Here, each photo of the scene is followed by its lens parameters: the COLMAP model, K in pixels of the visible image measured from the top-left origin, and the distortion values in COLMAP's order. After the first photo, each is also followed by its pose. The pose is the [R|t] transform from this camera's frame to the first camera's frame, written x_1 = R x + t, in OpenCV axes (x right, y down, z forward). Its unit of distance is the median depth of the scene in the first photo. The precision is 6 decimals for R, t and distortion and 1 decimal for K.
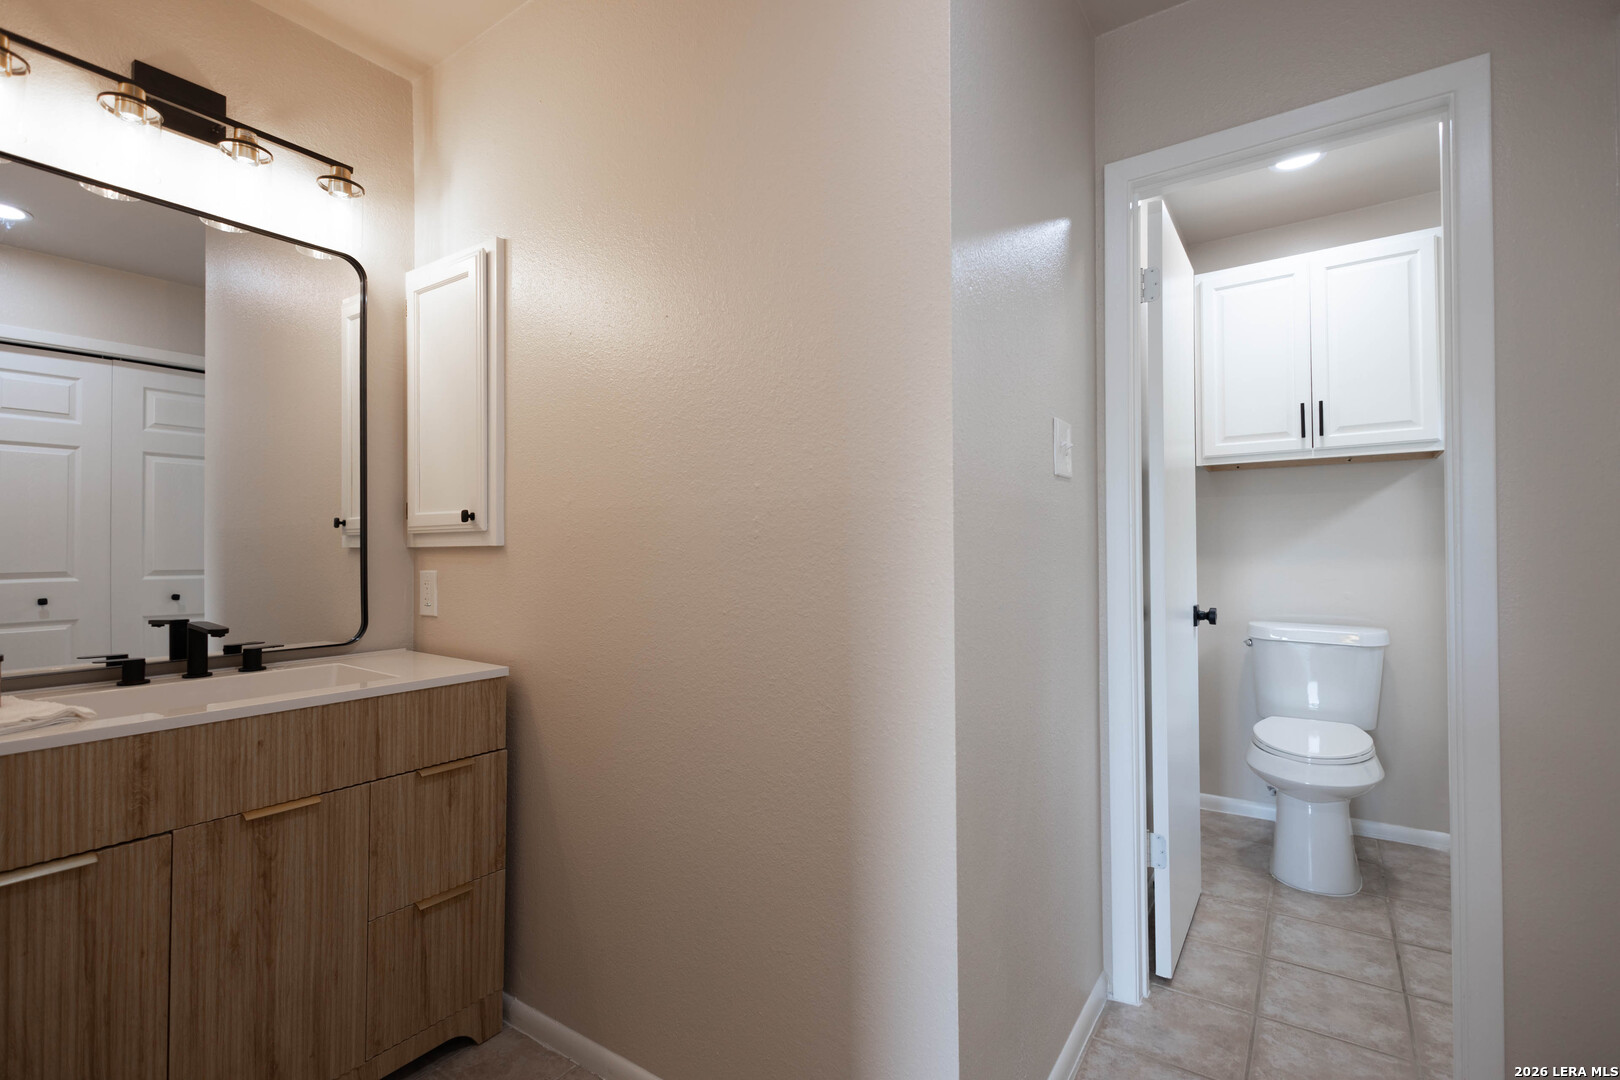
lens RADIAL K [[737.8, 0, 822.6], [0, 737.8, 533.0], [0, 0, 1]] dist [0.011421, 0.000350]
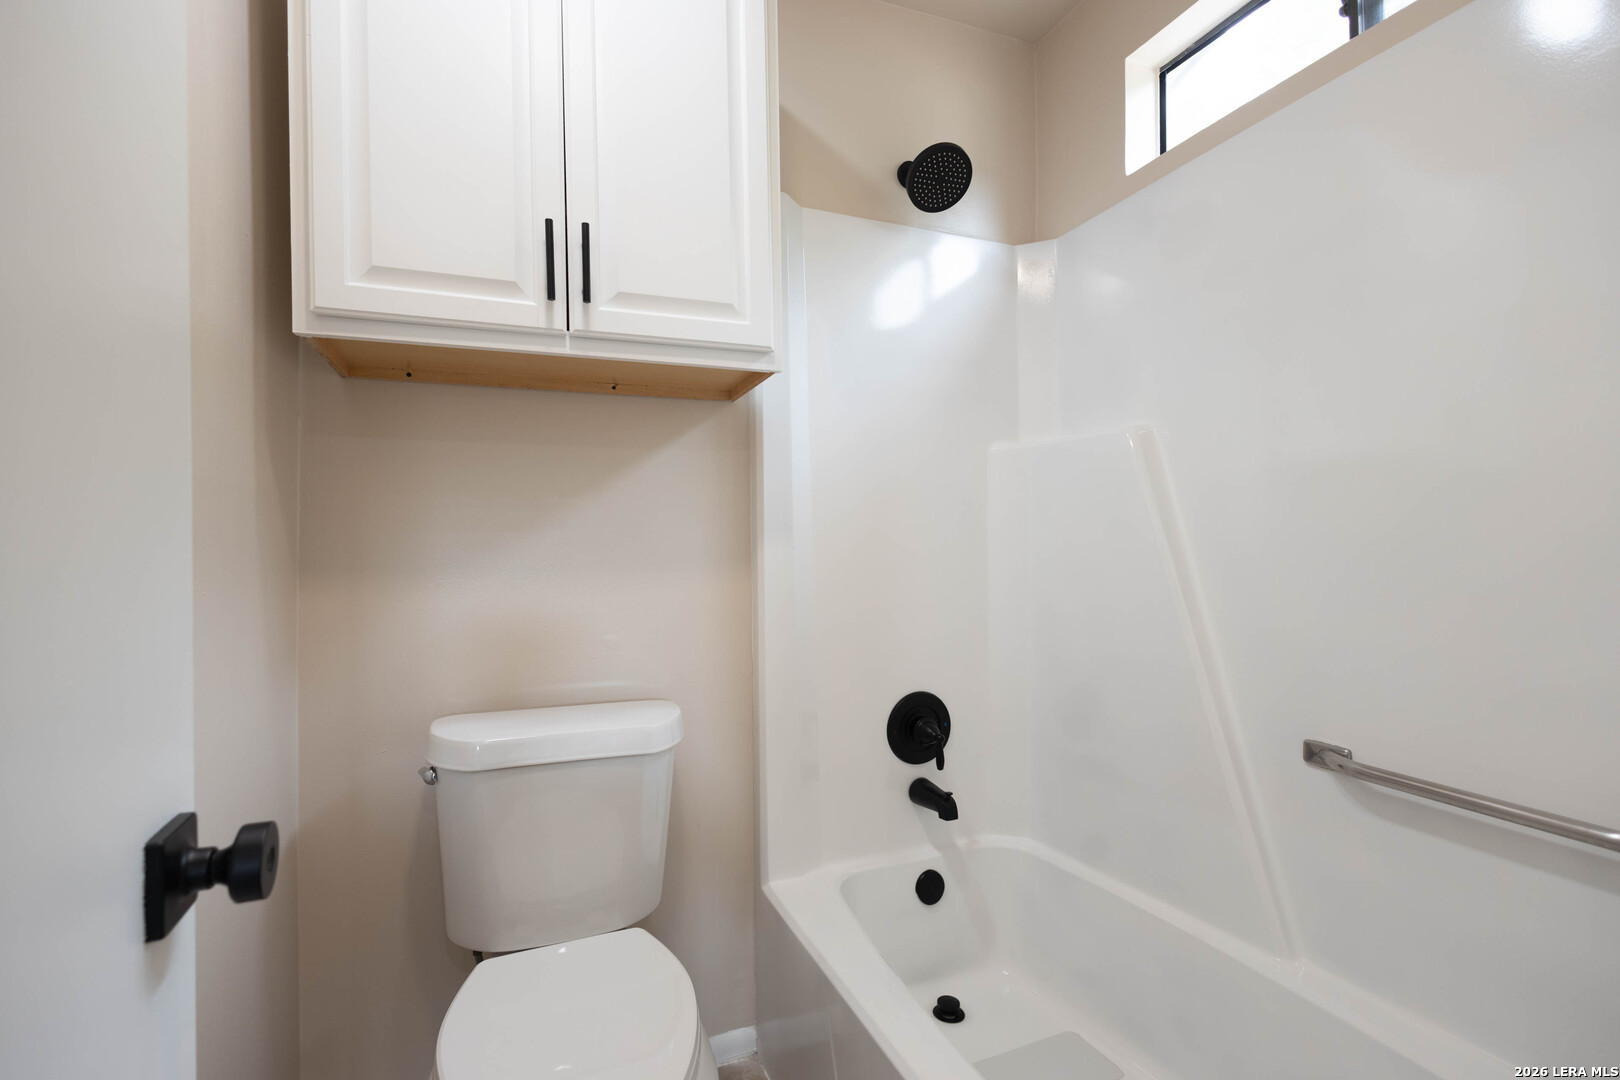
lens RADIAL K [[737.8, 0, 809.3], [0, 737.8, 541.4], [0, 0, 1]] dist [0.011421, 0.000350]
pose [[0.555837, 0.000634, 0.831291, 0.367340], [-0.004653, 0.999986, 0.002349, 0.012144], [-0.831278, -0.005174, 0.555833, 0.624481]]
